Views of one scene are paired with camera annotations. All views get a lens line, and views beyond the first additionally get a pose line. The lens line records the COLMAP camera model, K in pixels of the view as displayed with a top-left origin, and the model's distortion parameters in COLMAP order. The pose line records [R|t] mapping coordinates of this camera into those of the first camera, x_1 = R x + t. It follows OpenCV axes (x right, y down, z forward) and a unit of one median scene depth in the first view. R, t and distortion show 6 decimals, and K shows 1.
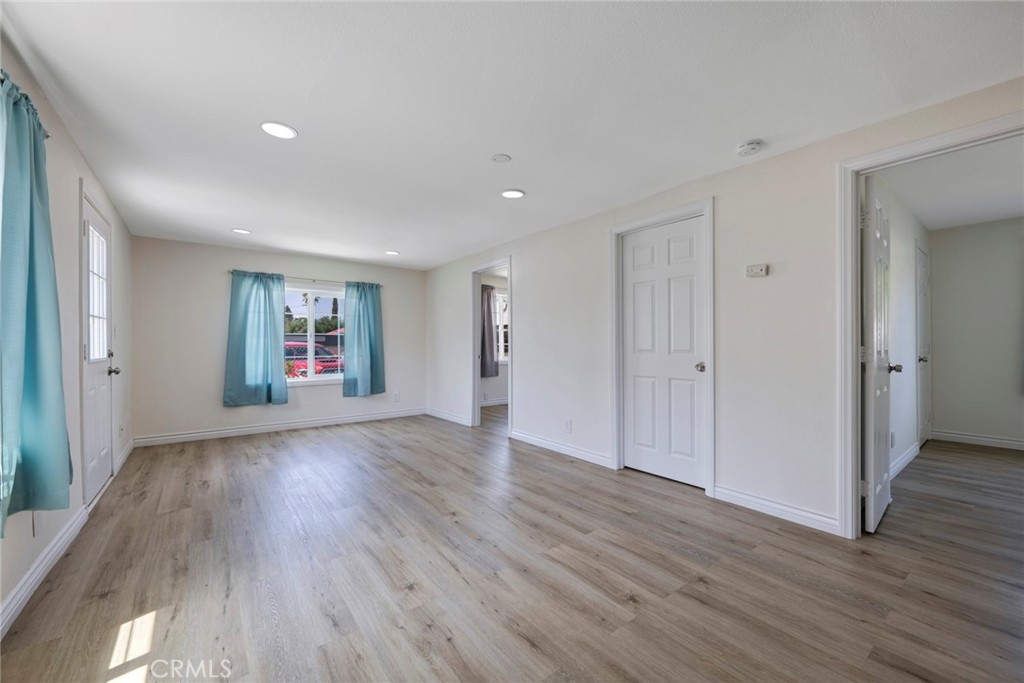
lens RADIAL K [[406.6, 0, 509.2], [0, 406.6, 341.7], [0, 0, 1]] dist [-0.000446, -0.000334]
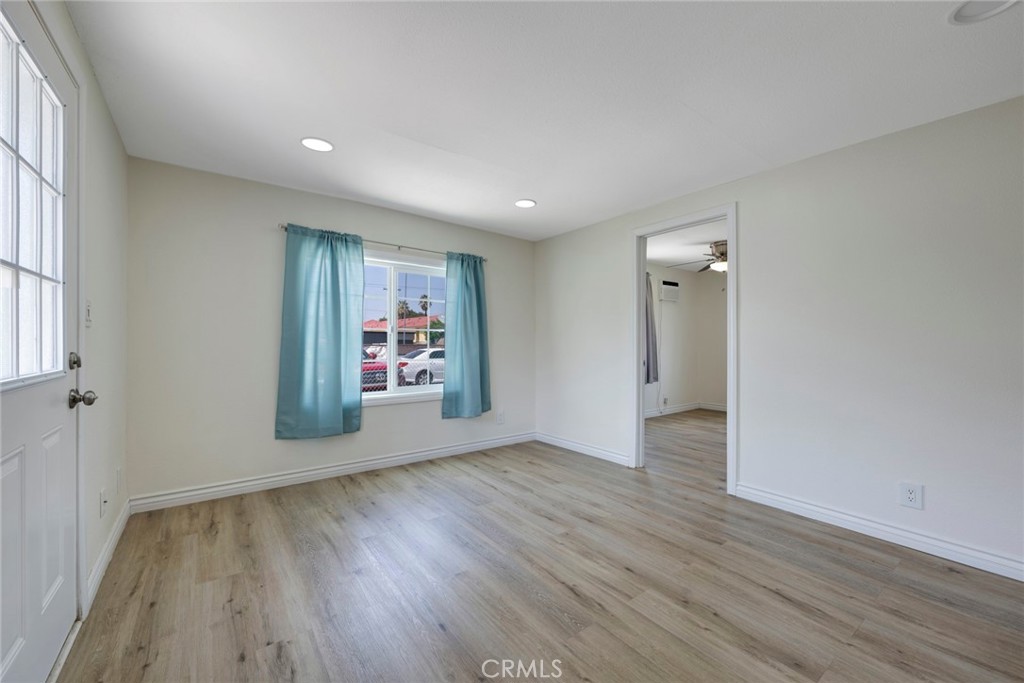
lens RADIAL K [[406.6, 0, 509.2], [0, 406.6, 341.7], [0, 0, 1]] dist [-0.000446, -0.000334]
pose [[0.999939, 0.009116, -0.006198, -0.339631], [-0.009090, 0.999950, 0.004105, 0.001034], [0.006235, -0.004049, 0.999972, 0.379641]]
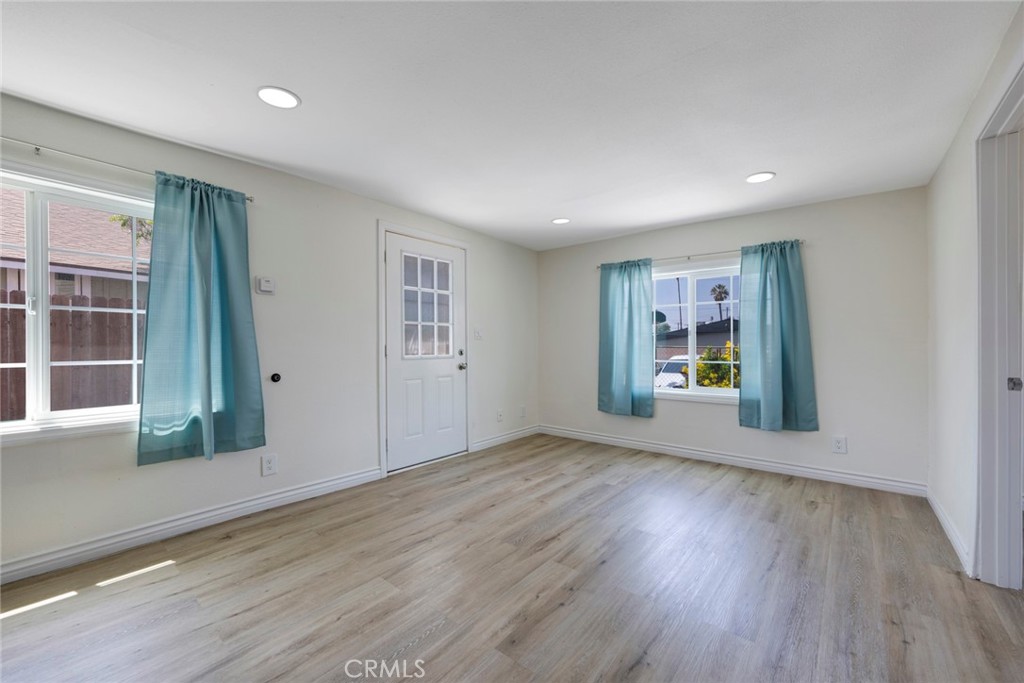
lens RADIAL K [[406.6, 0, 509.2], [0, 406.6, 341.7], [0, 0, 1]] dist [-0.000446, -0.000334]
pose [[0.225699, -0.004747, -0.974186, 0.183107], [0.005856, 0.999977, -0.003516, 0.001969], [0.974180, -0.004911, 0.225721, 0.602709]]
